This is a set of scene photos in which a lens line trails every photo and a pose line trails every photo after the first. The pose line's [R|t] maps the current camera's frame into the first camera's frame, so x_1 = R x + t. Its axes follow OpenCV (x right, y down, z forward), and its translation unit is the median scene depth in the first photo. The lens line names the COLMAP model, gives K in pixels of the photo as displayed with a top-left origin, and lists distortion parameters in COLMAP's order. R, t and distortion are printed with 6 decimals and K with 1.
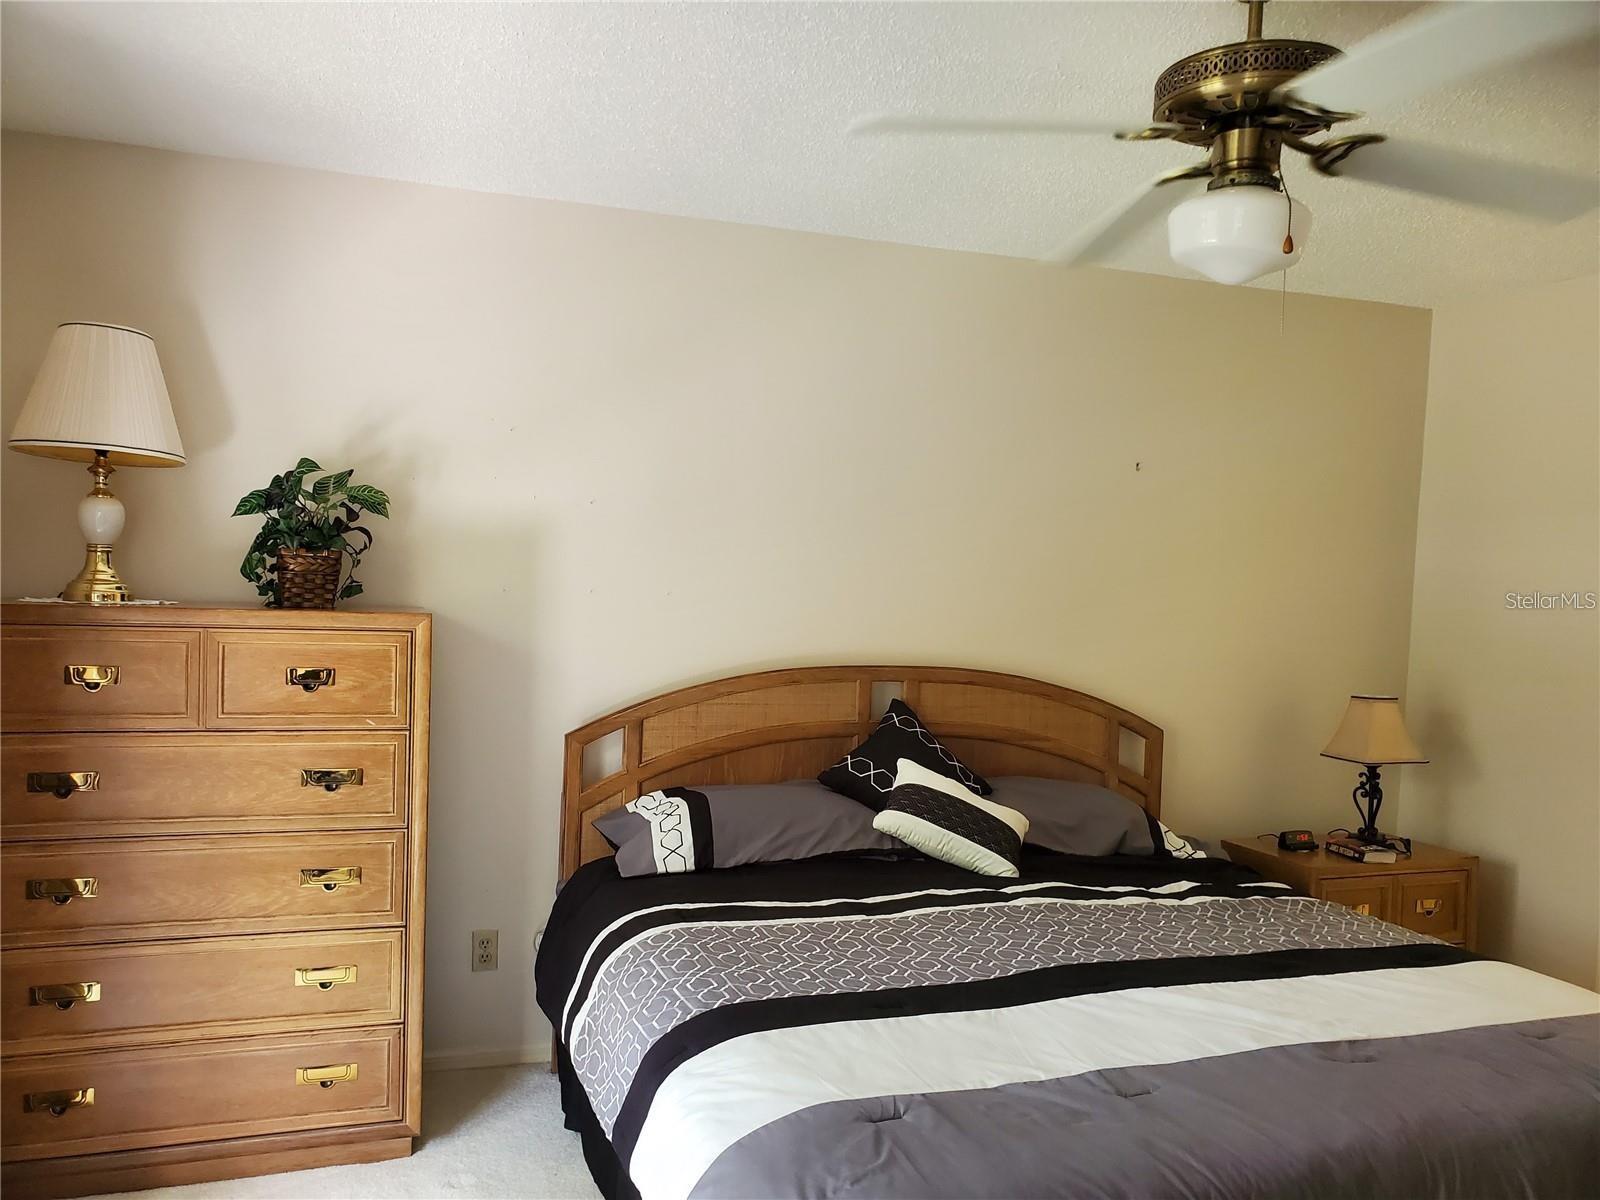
lens RADIAL K [[1276.4, 0, 793.5], [0, 1276.4, 630.6], [0, 0, 1]] dist [0.058579, -0.063953]
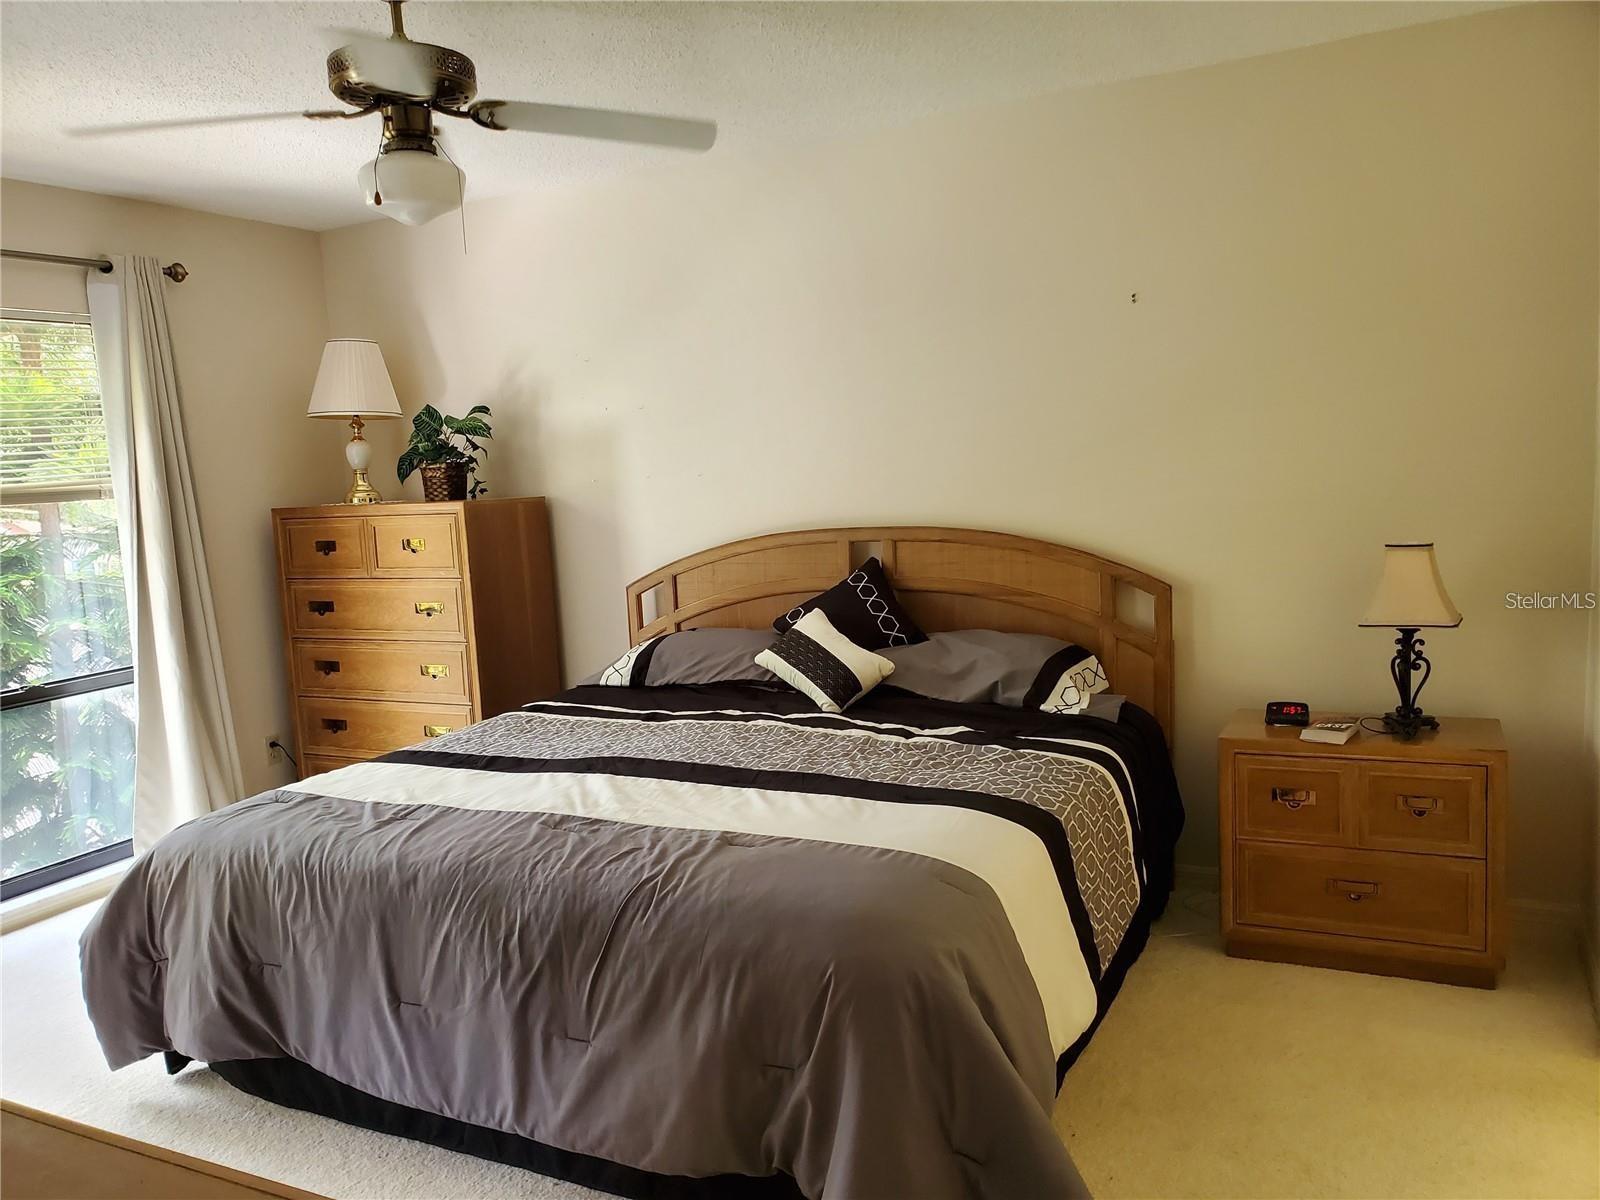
lens RADIAL K [[1276.4, 0, 793.5], [0, 1276.4, 630.6], [0, 0, 1]] dist [0.058579, -0.063953]
pose [[0.680628, 0.023465, -0.732253, 0.955045], [0.038137, 0.996997, 0.067397, 0.046054], [0.731636, -0.073798, 0.677689, 0.223847]]
